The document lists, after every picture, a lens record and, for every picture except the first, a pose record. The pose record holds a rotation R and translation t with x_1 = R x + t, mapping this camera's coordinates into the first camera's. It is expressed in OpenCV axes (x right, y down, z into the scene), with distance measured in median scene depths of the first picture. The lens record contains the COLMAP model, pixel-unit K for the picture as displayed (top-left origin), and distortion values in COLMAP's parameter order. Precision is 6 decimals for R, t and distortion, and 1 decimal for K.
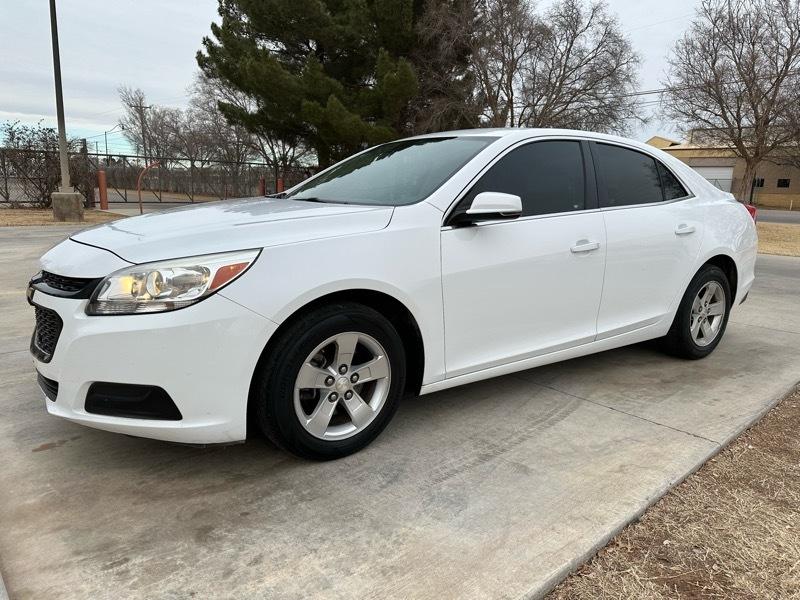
lens RADIAL K [[565.6, 0, 401.3], [0, 565.6, 291.9], [0, 0, 1]] dist [0.024784, -0.031661]
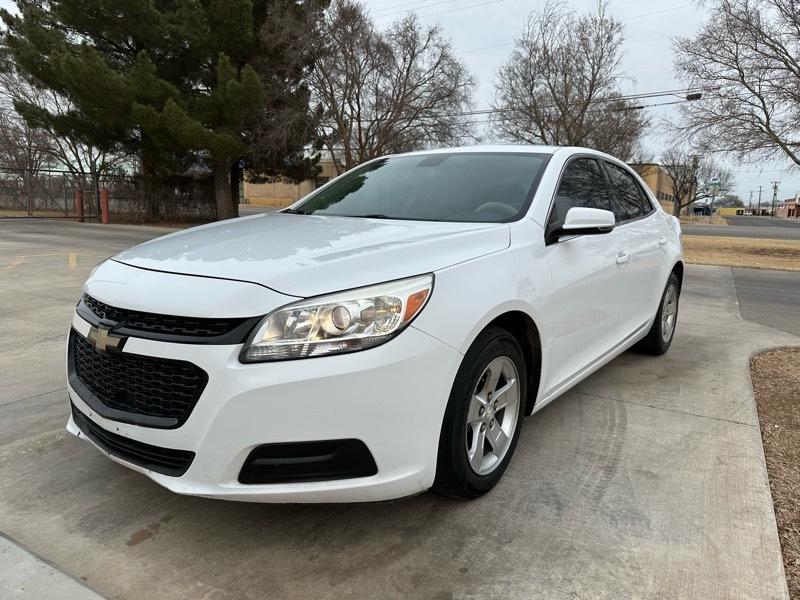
lens RADIAL K [[565.6, 0, 400.9], [0, 565.6, 295.8], [0, 0, 1]] dist [0.024784, -0.031661]
pose [[0.950251, -0.052405, 0.307044, -0.318695], [0.056414, 0.998399, -0.004189, -0.021329], [-0.306333, 0.021302, 0.951686, 0.088044]]
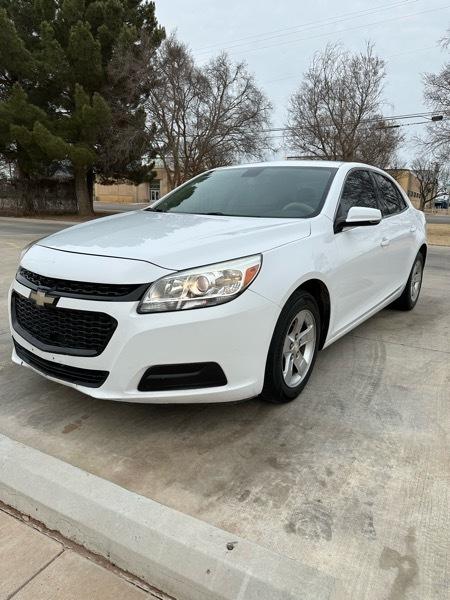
lens RADIAL K [[424.2, 0, 220.7], [0, 424.2, 298.5], [0, 0, 1]] dist [0.024784, -0.031661]
pose [[0.945300, -0.078958, 0.316501, -0.369675], [0.062045, 0.996072, 0.063180, -0.021420], [-0.320246, -0.040087, 0.946486, 0.040147]]
